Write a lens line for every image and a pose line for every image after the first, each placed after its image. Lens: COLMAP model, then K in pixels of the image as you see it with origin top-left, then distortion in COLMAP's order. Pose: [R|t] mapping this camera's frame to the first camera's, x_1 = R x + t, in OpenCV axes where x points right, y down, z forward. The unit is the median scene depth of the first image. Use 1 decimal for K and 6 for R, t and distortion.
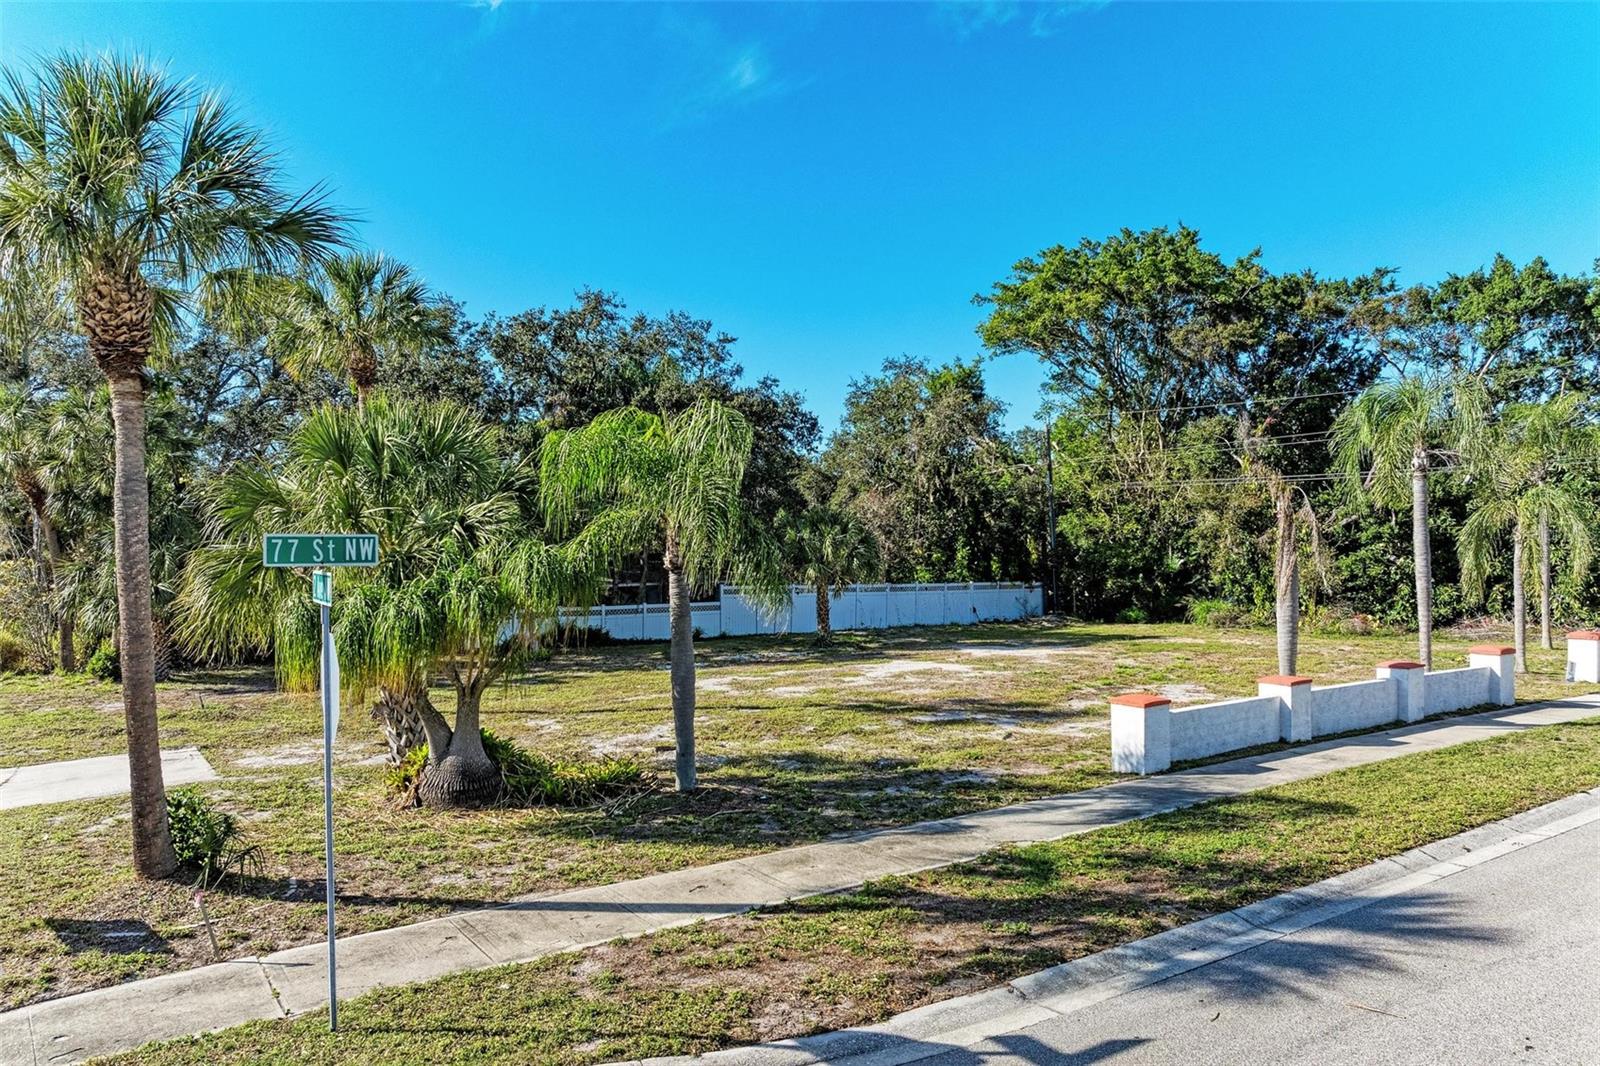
lens RADIAL K [[1119.7, 0, 795.6], [0, 1119.7, 527.3], [0, 0, 1]] dist [-0.016568, -0.001080]
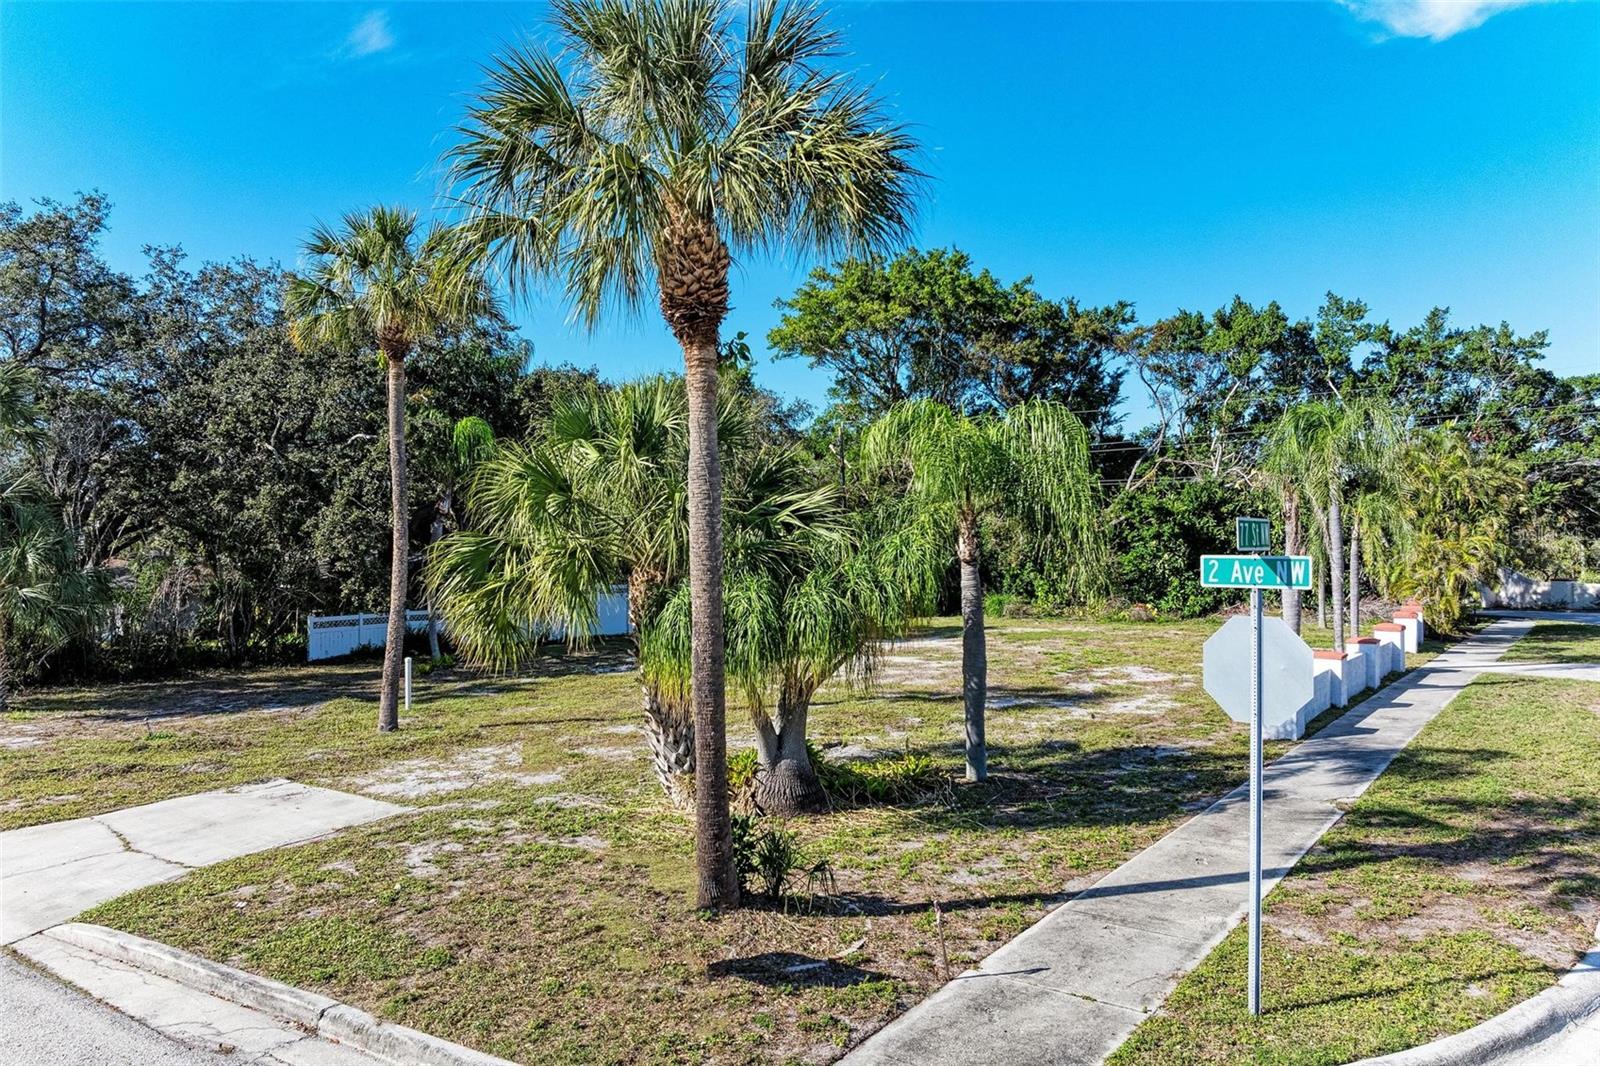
lens RADIAL K [[1119.7, 0, 796.7], [0, 1119.7, 542.4], [0, 0, 1]] dist [-0.016568, -0.001080]
pose [[0.942940, 0.001046, 0.332960, -0.698519], [-0.005584, 0.999904, 0.012671, 0.009029], [-0.332915, -0.013807, 0.942856, 0.118870]]
